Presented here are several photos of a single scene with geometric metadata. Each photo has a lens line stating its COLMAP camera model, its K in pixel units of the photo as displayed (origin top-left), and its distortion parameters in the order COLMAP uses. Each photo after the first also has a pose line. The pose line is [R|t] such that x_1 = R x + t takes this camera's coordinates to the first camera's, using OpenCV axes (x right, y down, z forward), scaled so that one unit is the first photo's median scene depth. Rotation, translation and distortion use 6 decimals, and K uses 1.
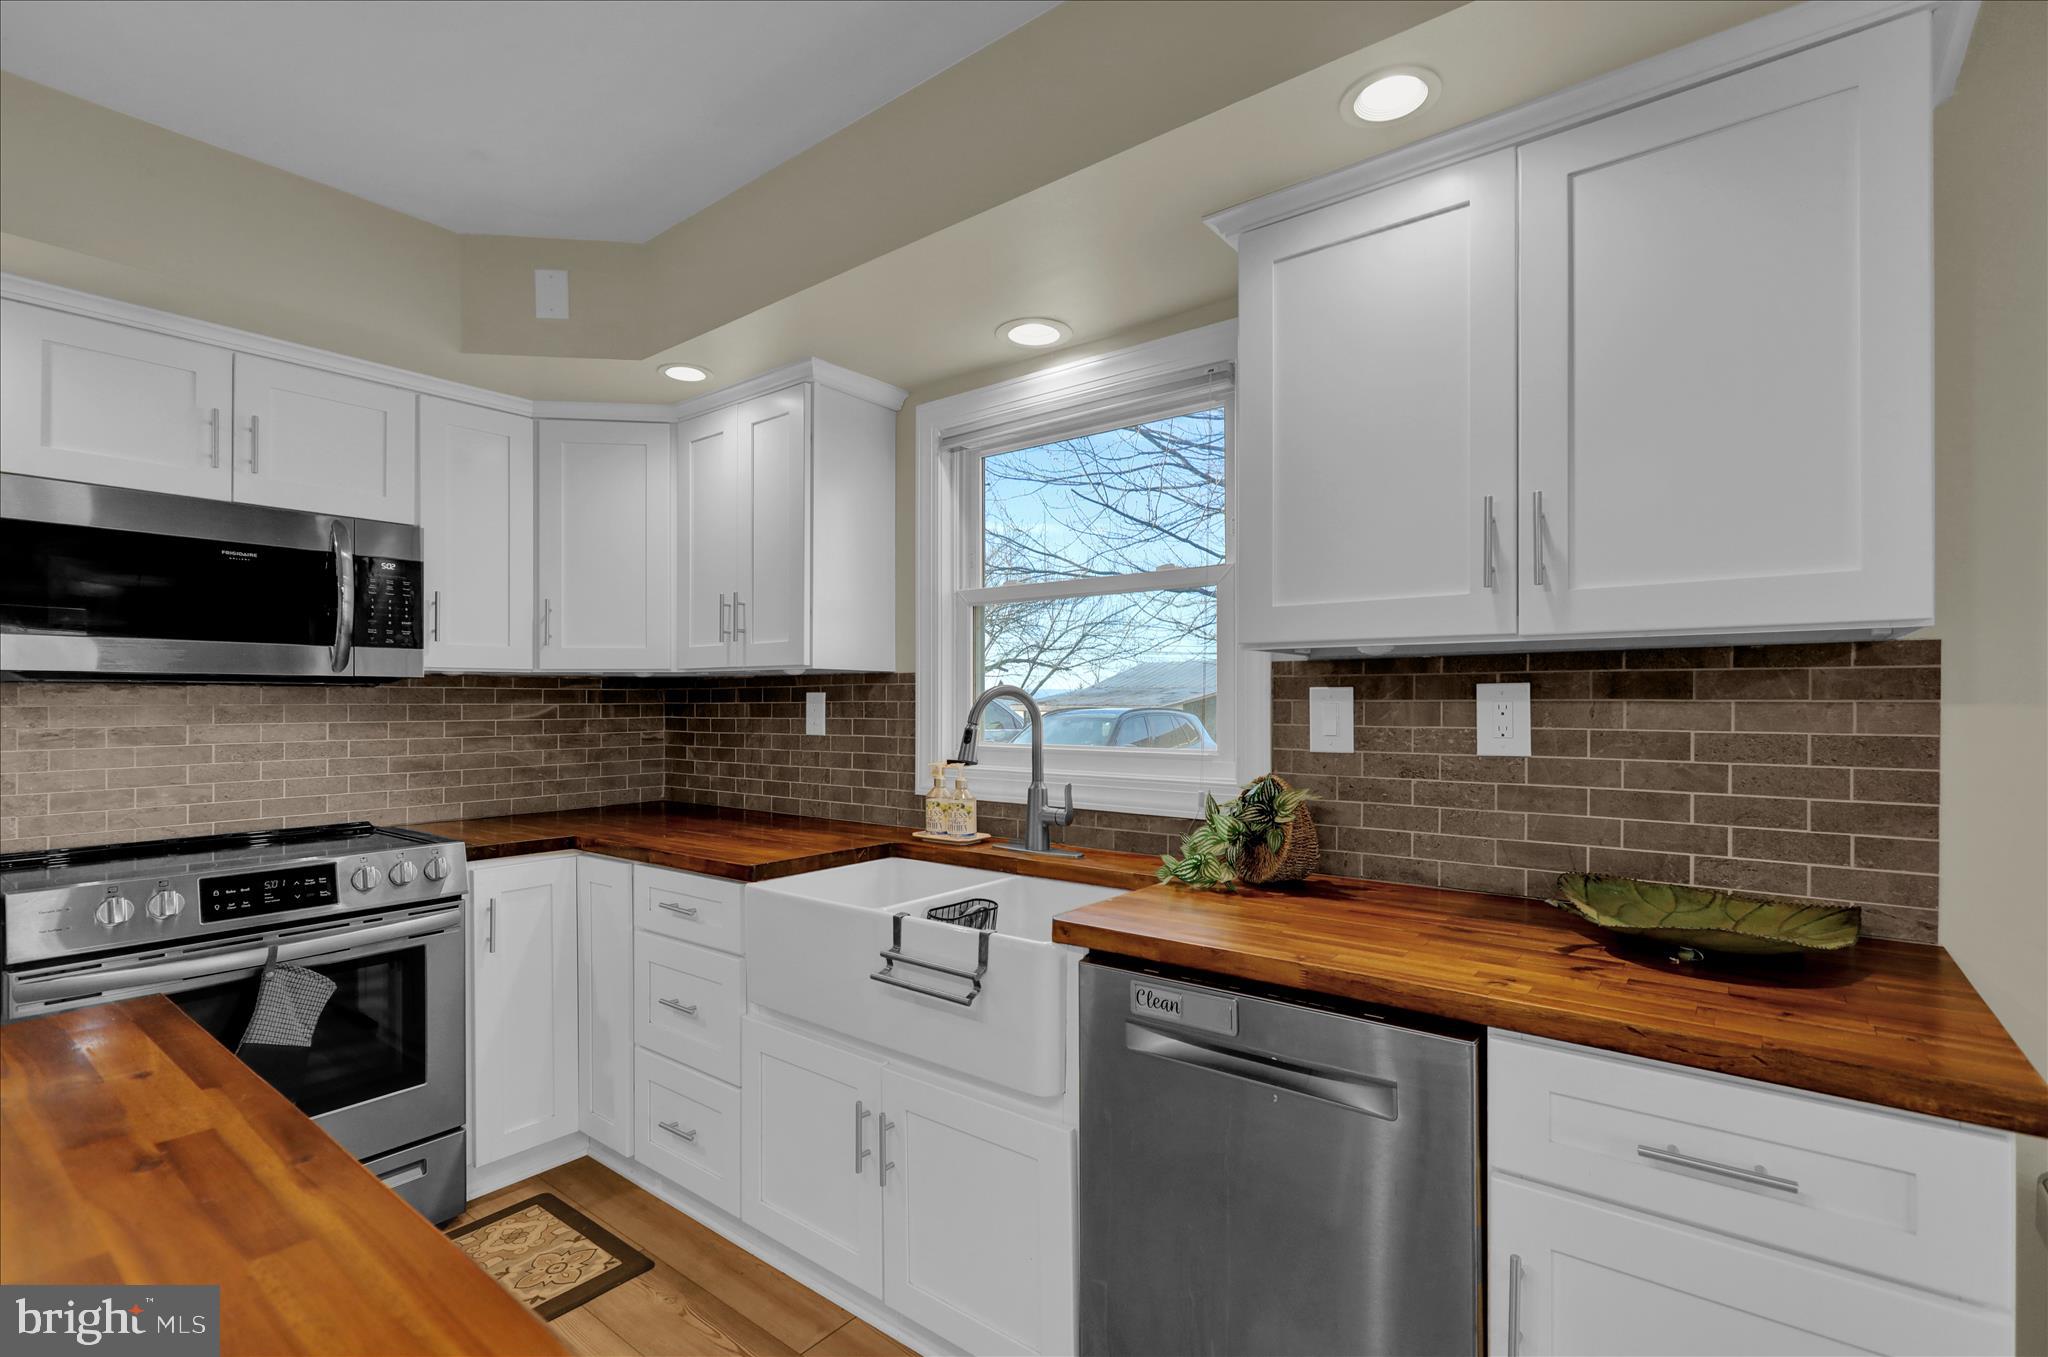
lens RADIAL K [[942.0, 0, 1026.0], [0, 942.0, 683.2], [0, 0, 1]] dist [0.001252, 0.001292]
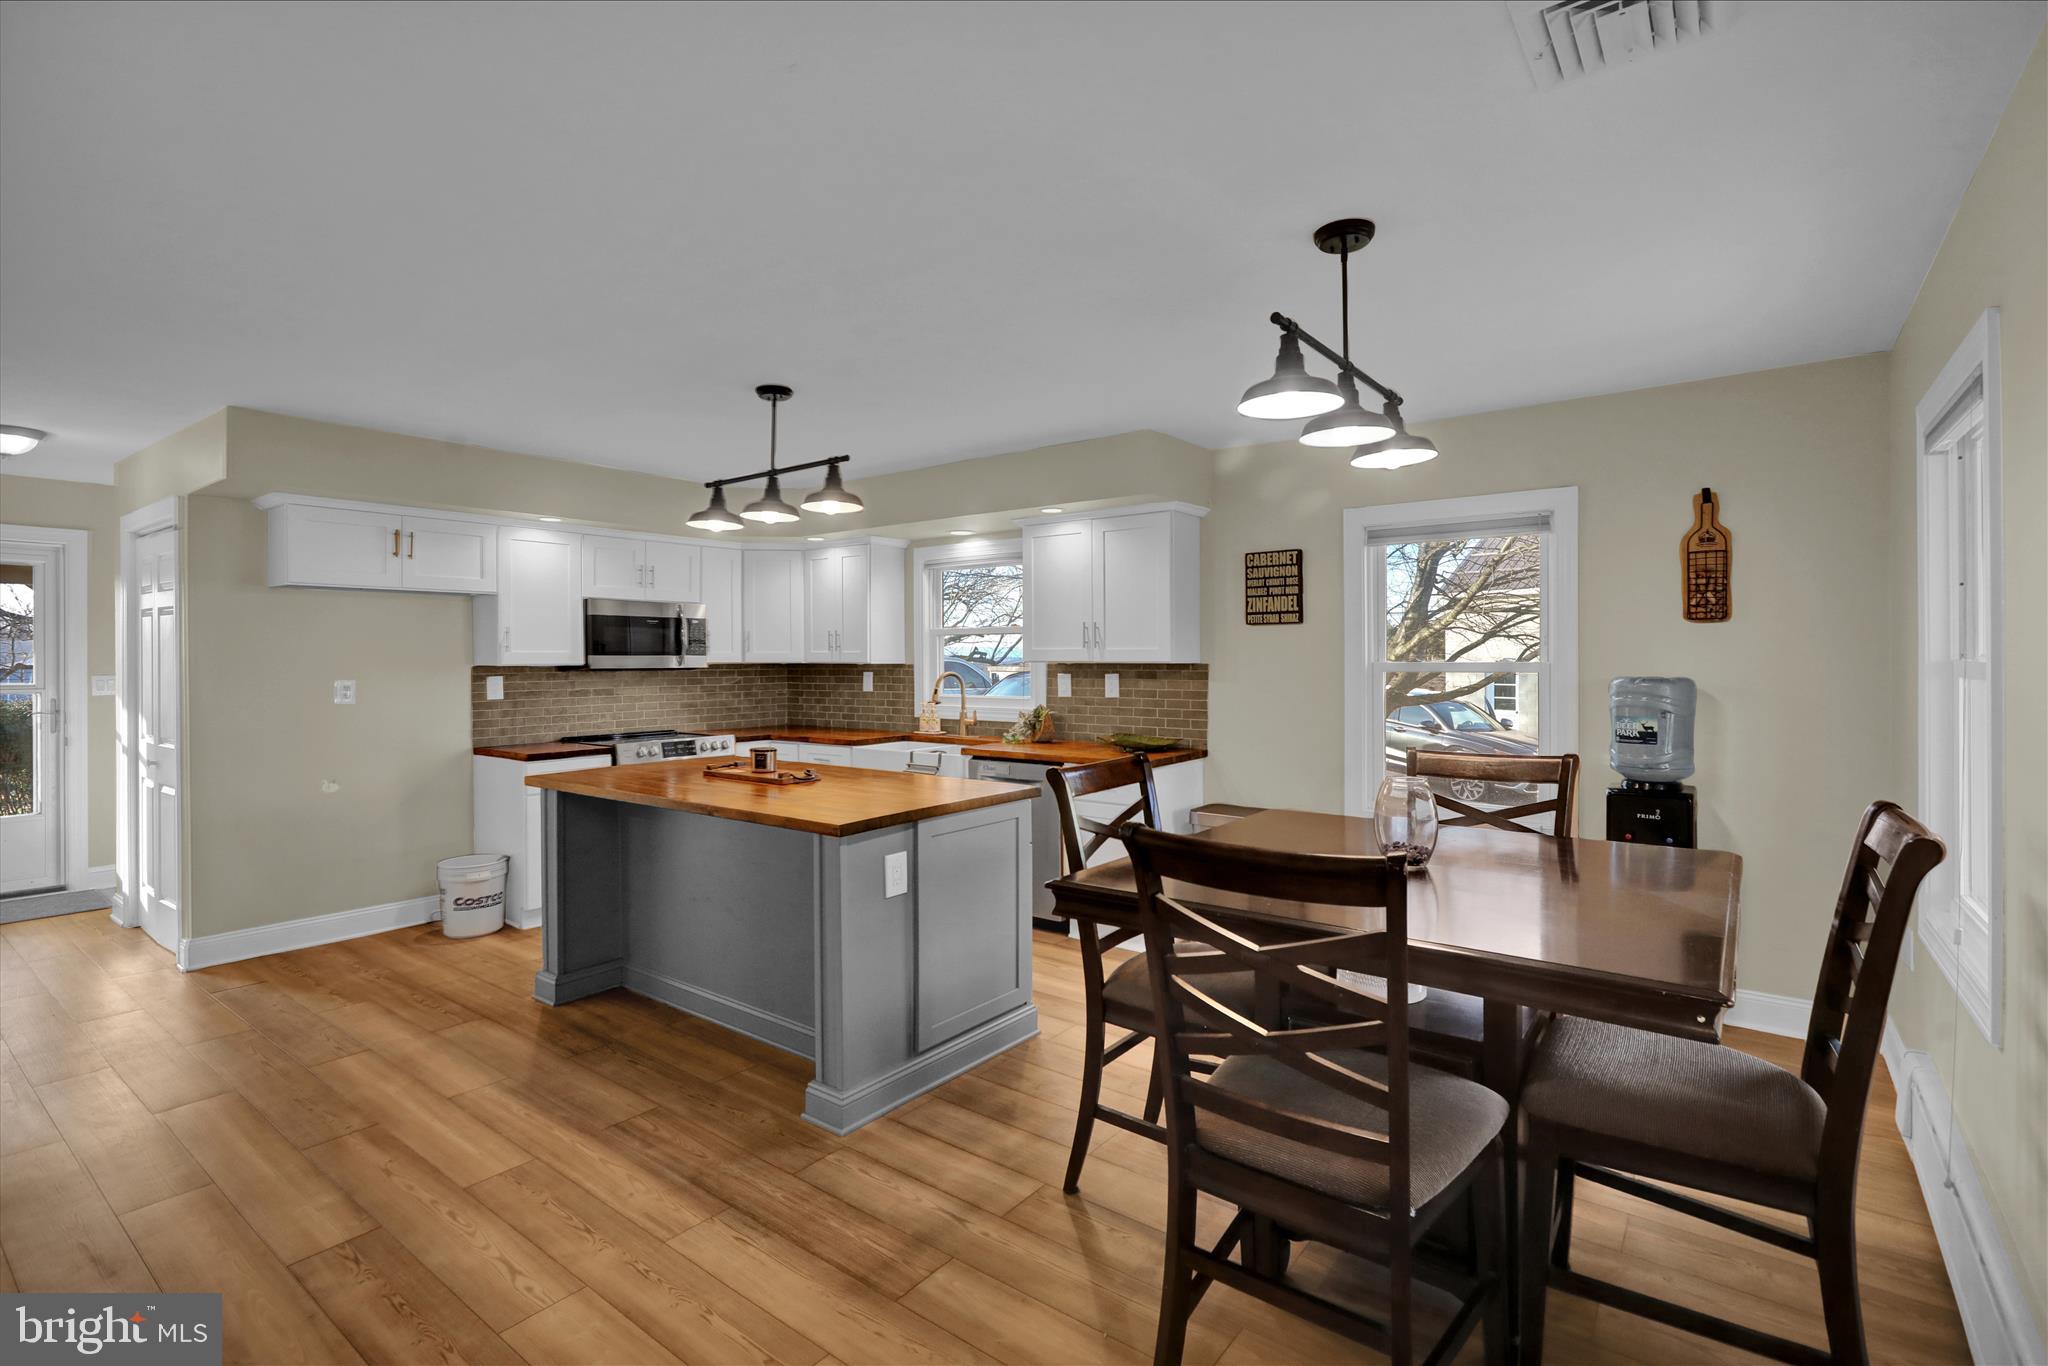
lens RADIAL K [[942.0, 0, 1040.8], [0, 942.0, 673.8], [0, 0, 1]] dist [0.001252, 0.001292]
pose [[0.999455, -0.000943, 0.032991, 0.134213], [-0.000169, 0.999432, 0.033707, -0.076297], [-0.033004, -0.033694, 0.998887, -1.513361]]
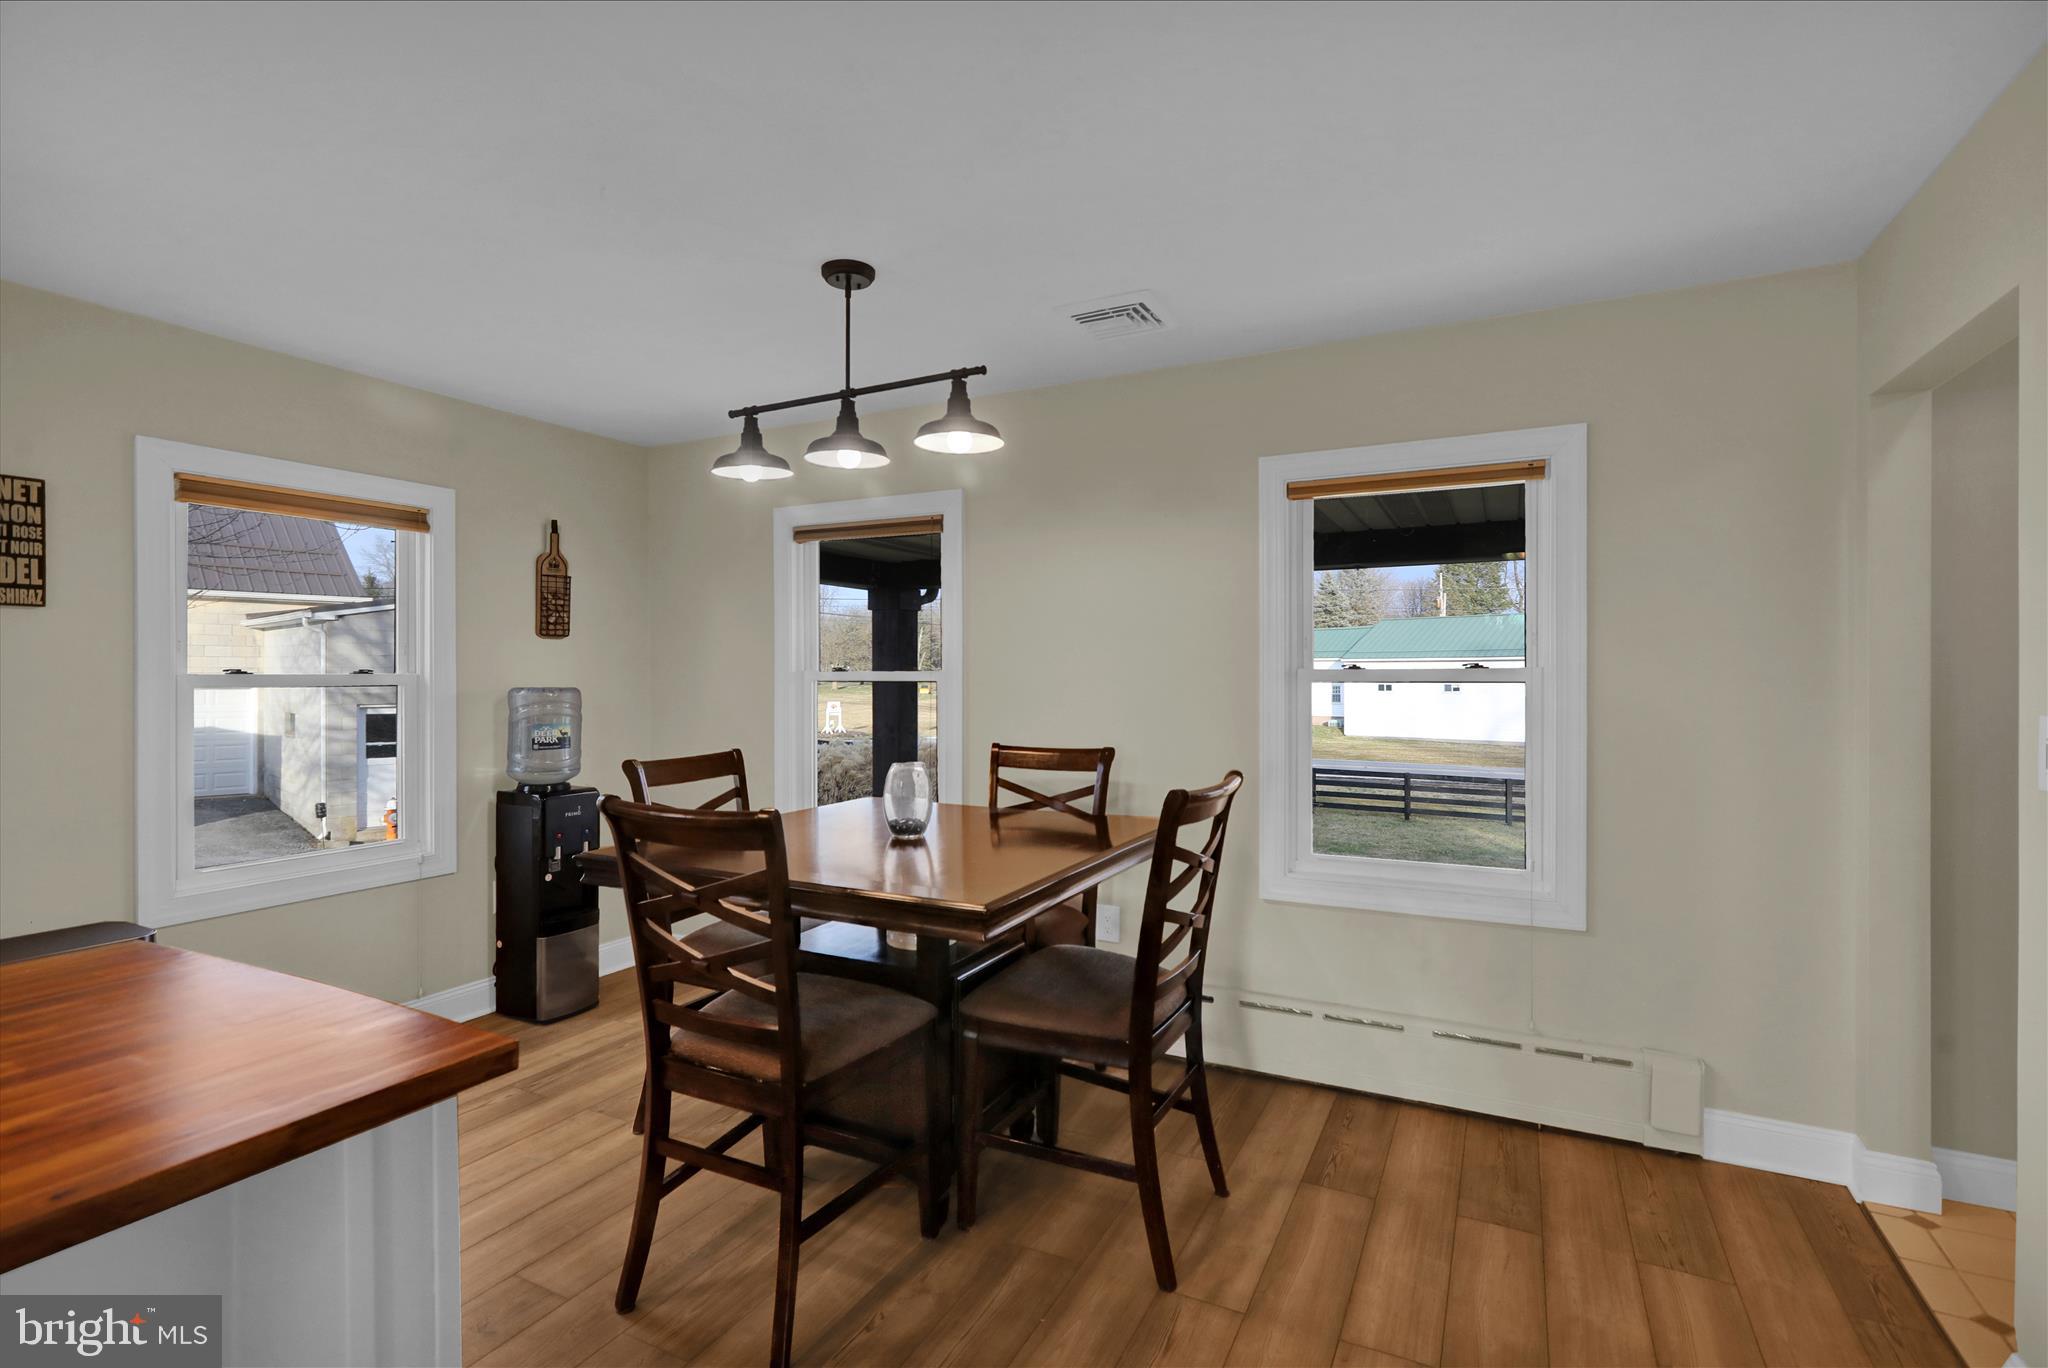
lens RADIAL K [[942.0, 0, 1013.9], [0, 942.0, 686.6], [0, 0, 1]] dist [0.001252, 0.001292]
pose [[-0.185974, -0.009783, 0.982506, -0.617705], [-0.014882, 0.999864, 0.007139, -0.044127], [-0.982442, -0.013294, -0.186094, -0.498937]]
